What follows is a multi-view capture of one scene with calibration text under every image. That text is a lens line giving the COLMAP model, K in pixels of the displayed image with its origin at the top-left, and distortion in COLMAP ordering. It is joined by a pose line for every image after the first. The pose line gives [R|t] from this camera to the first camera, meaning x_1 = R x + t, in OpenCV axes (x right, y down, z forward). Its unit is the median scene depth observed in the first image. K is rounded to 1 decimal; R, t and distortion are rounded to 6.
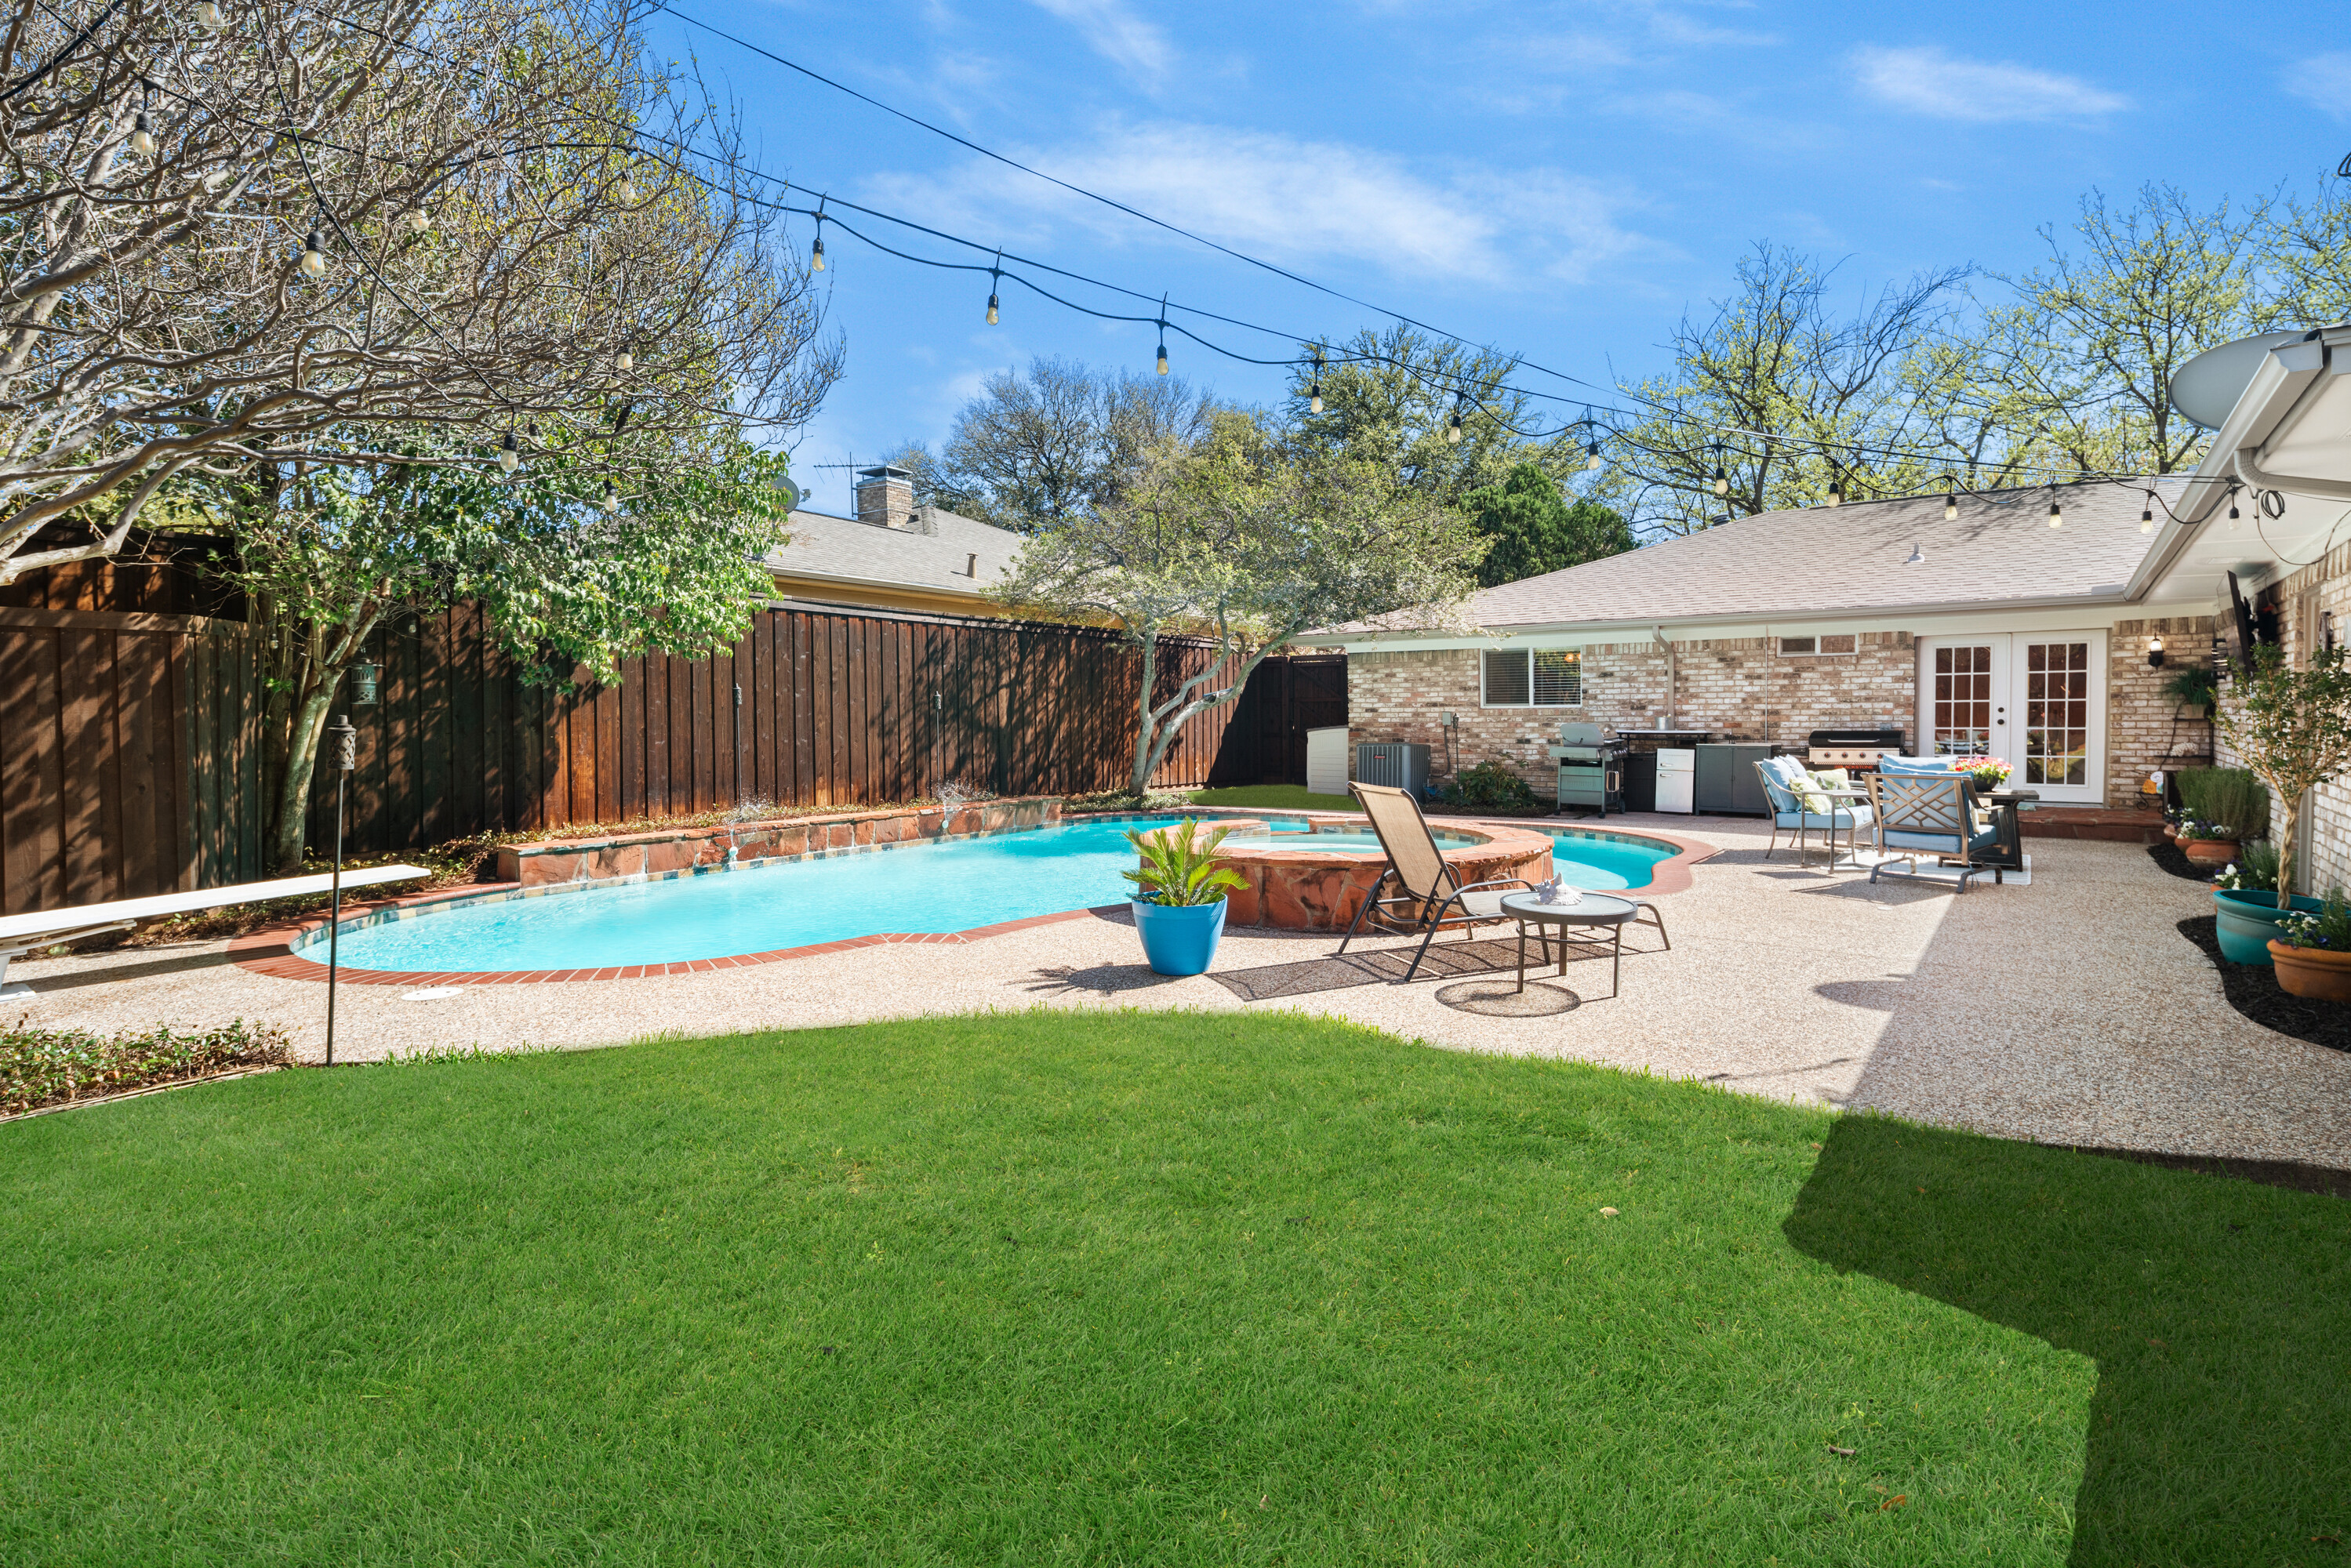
lens RADIAL K [[1151.6, 0, 1182.4], [0, 1151.6, 736.9], [0, 0, 1]] dist [0.002972, -0.001305]
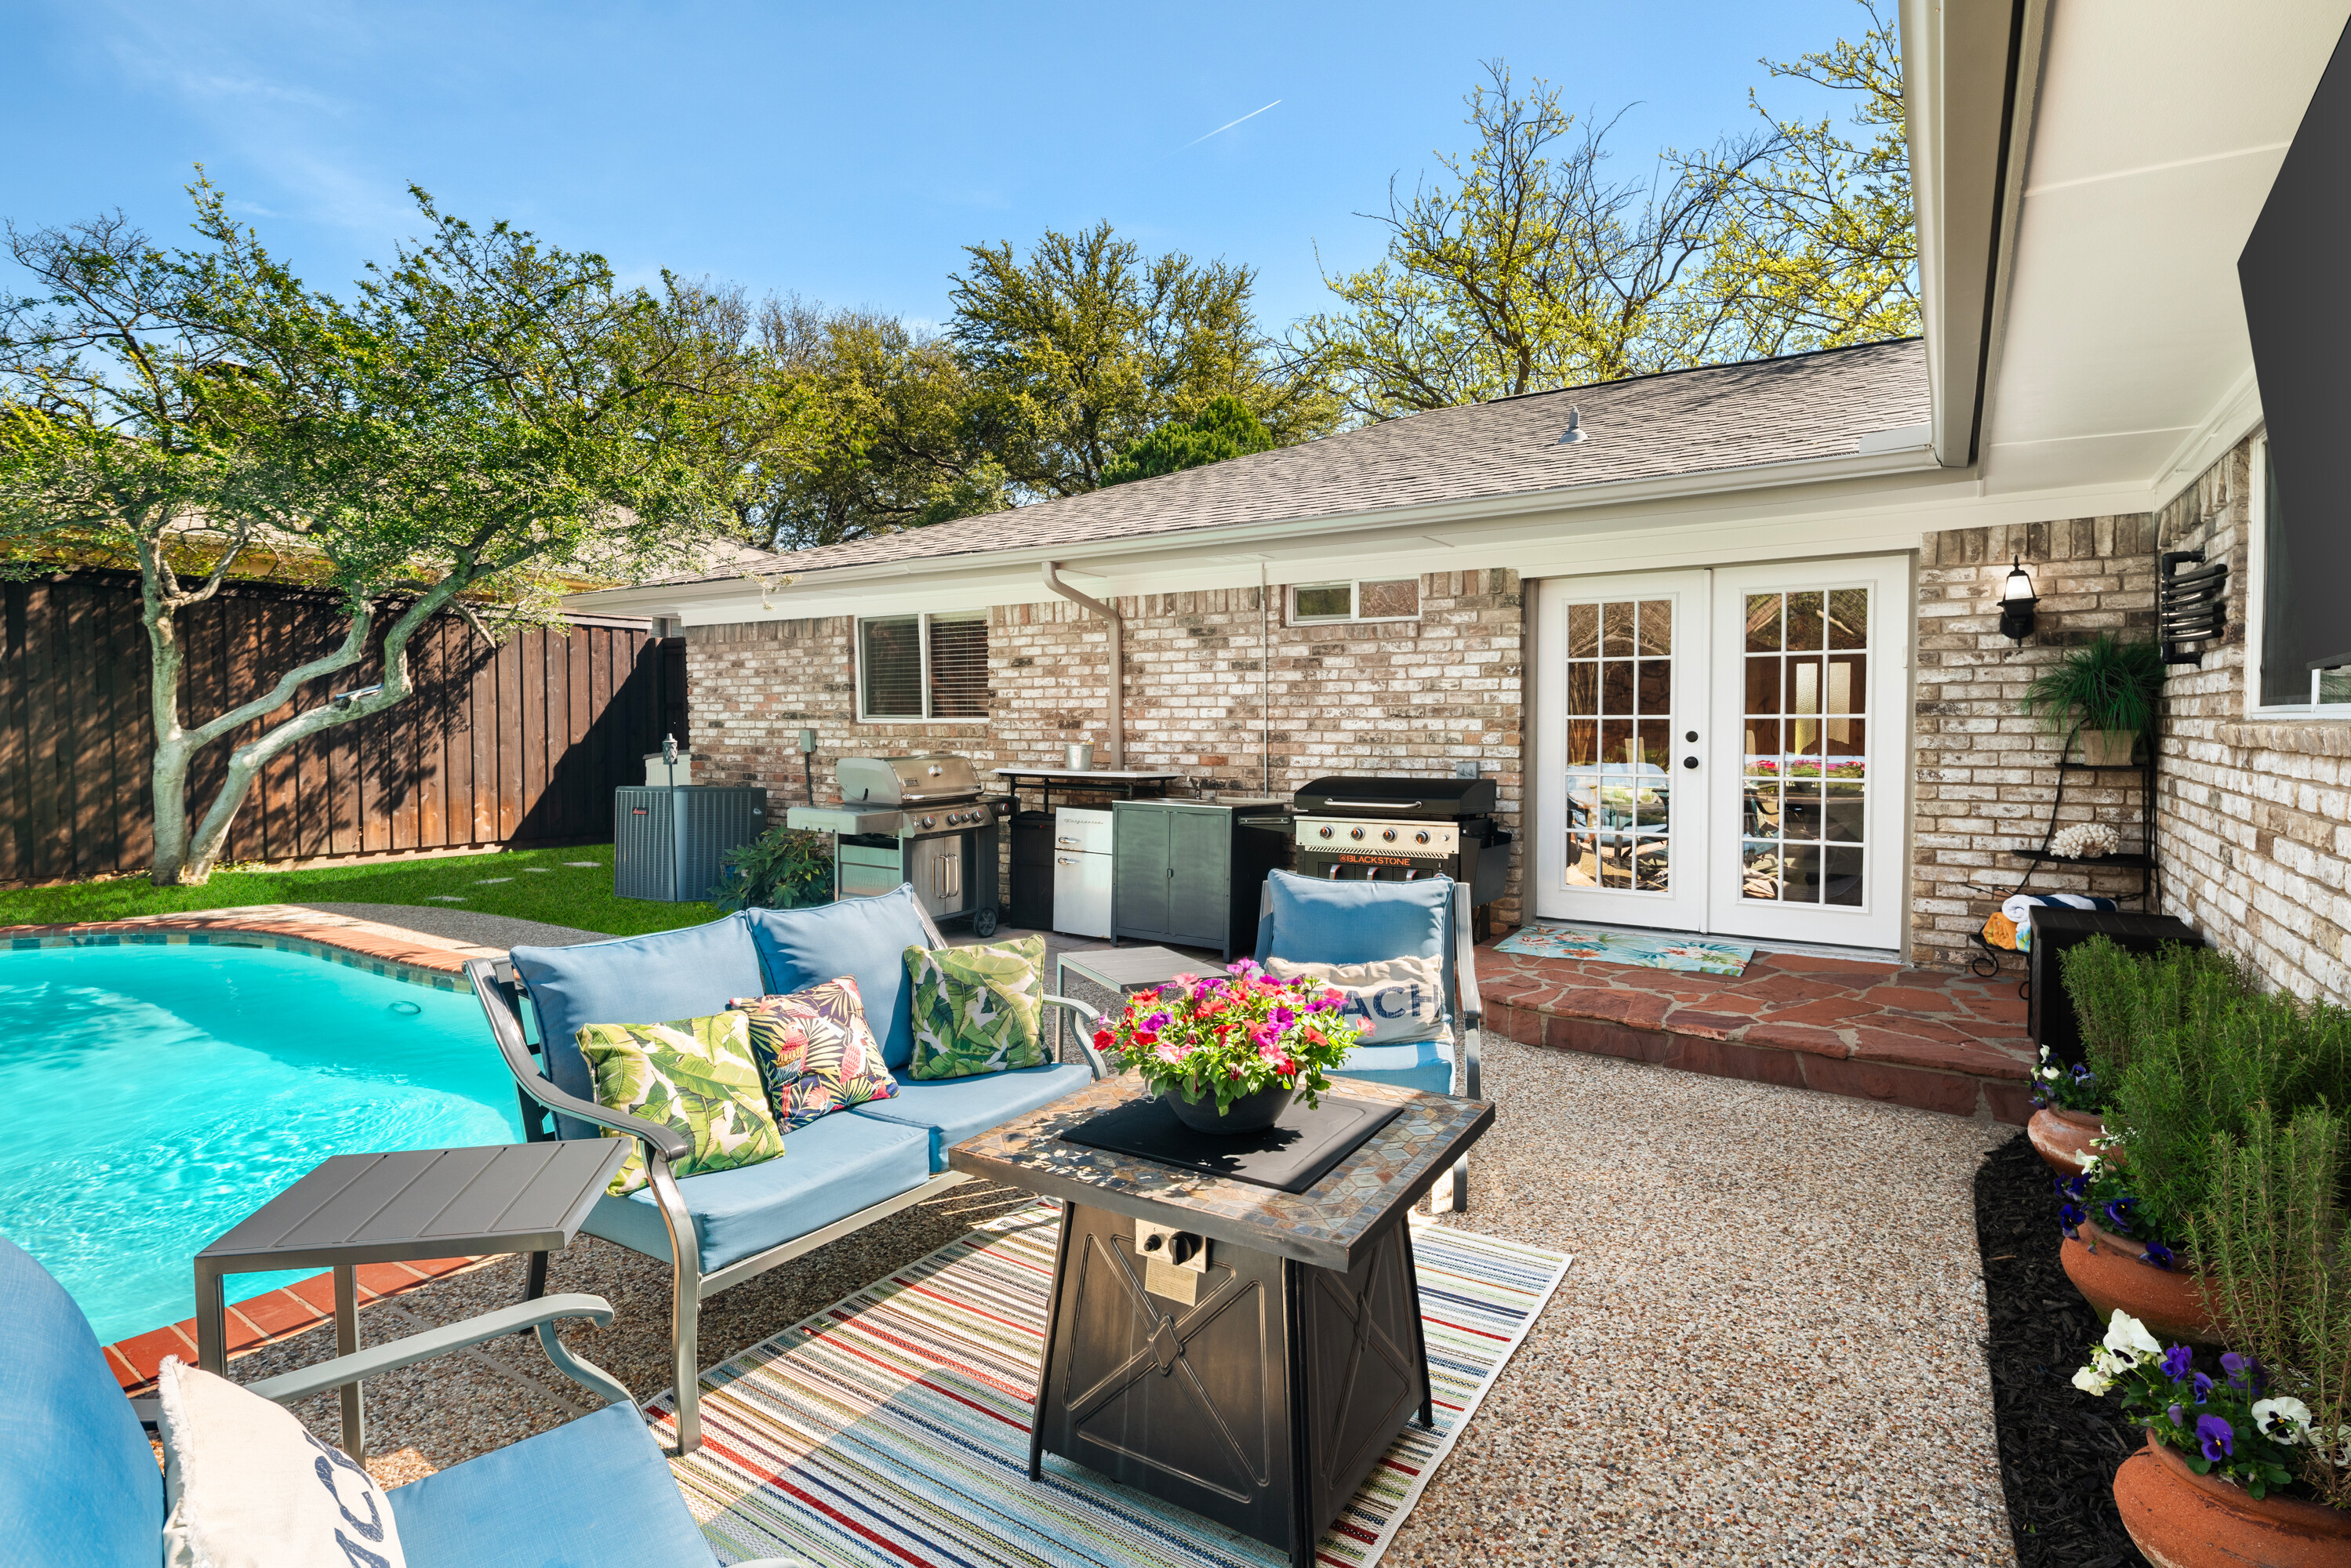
lens RADIAL K [[1151.6, 0, 1124.8], [0, 1151.6, 741.1], [0, 0, 1]] dist [0.002972, -0.001305]
pose [[0.999458, 0.001004, 0.032904, 0.432765], [-0.001126, 0.999993, 0.003673, -0.021232], [-0.032900, -0.003708, 0.999452, 0.505993]]
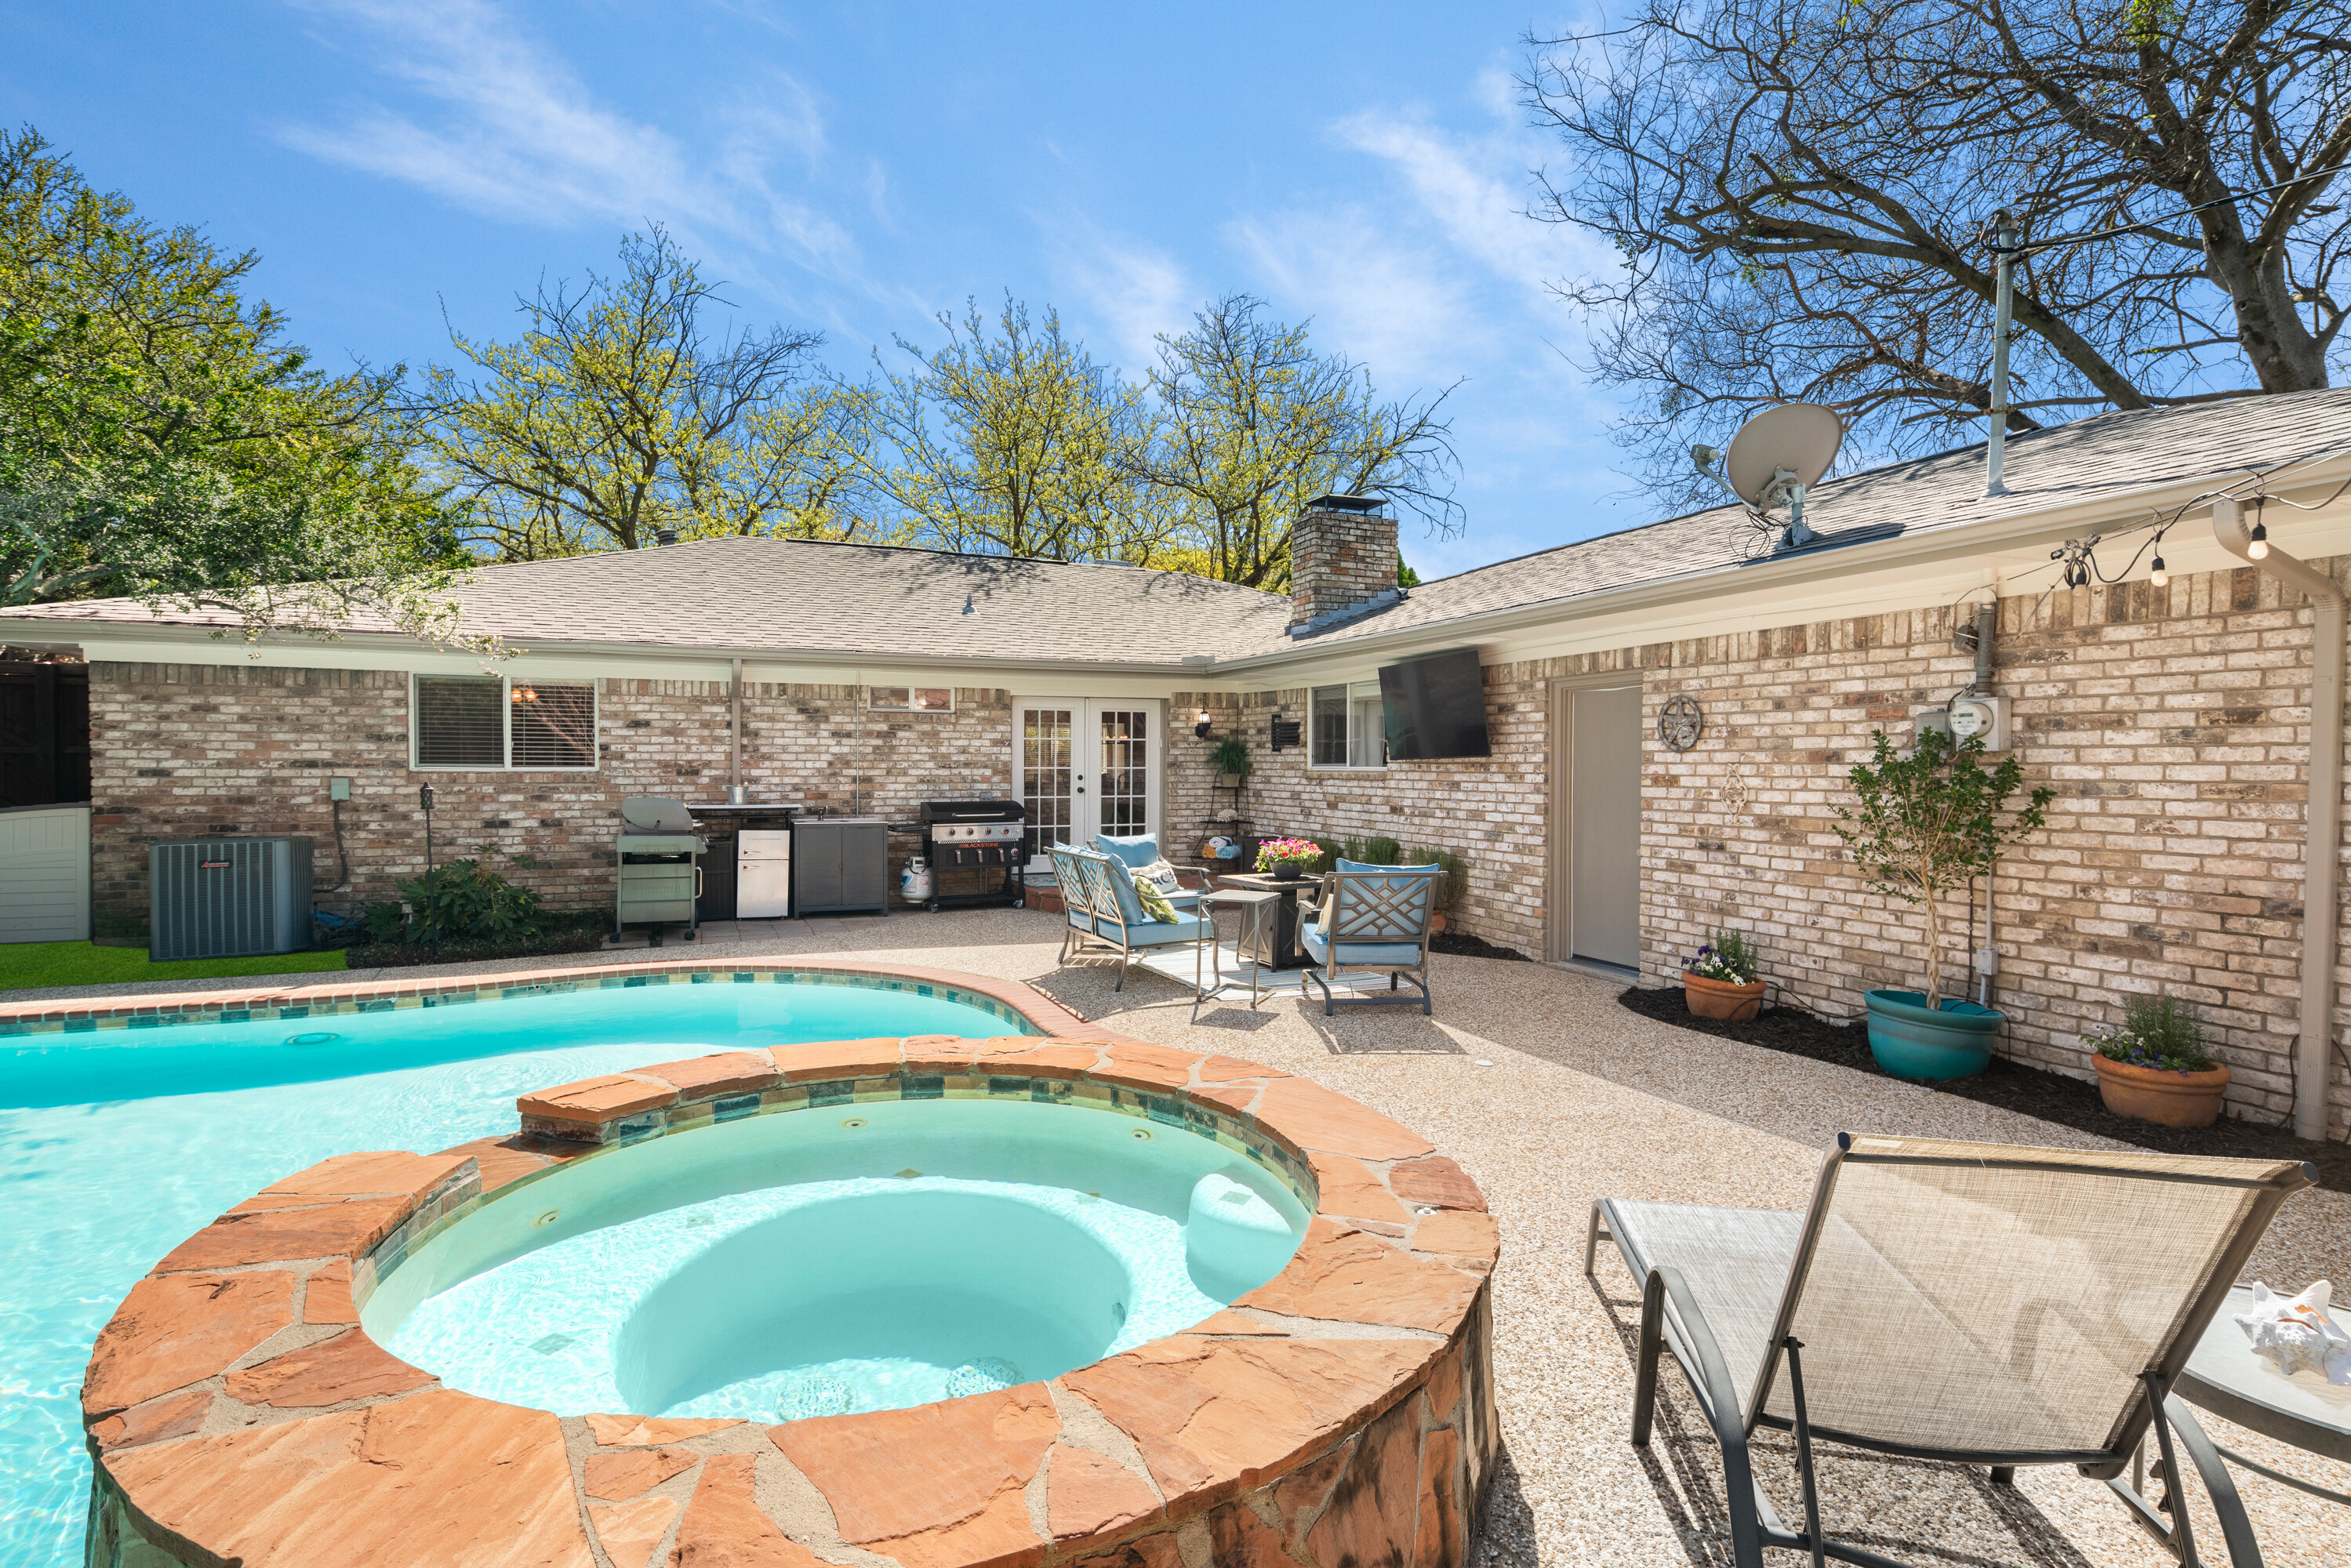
lens RADIAL K [[1151.6, 0, 1208.0], [0, 1151.6, 777.2], [0, 0, 1]] dist [0.002972, -0.001305]
pose [[0.502616, -0.001811, 0.864508, -0.060797], [0.011161, 0.999928, -0.004394, -0.016875], [-0.864437, 0.011857, 0.502601, 0.393476]]
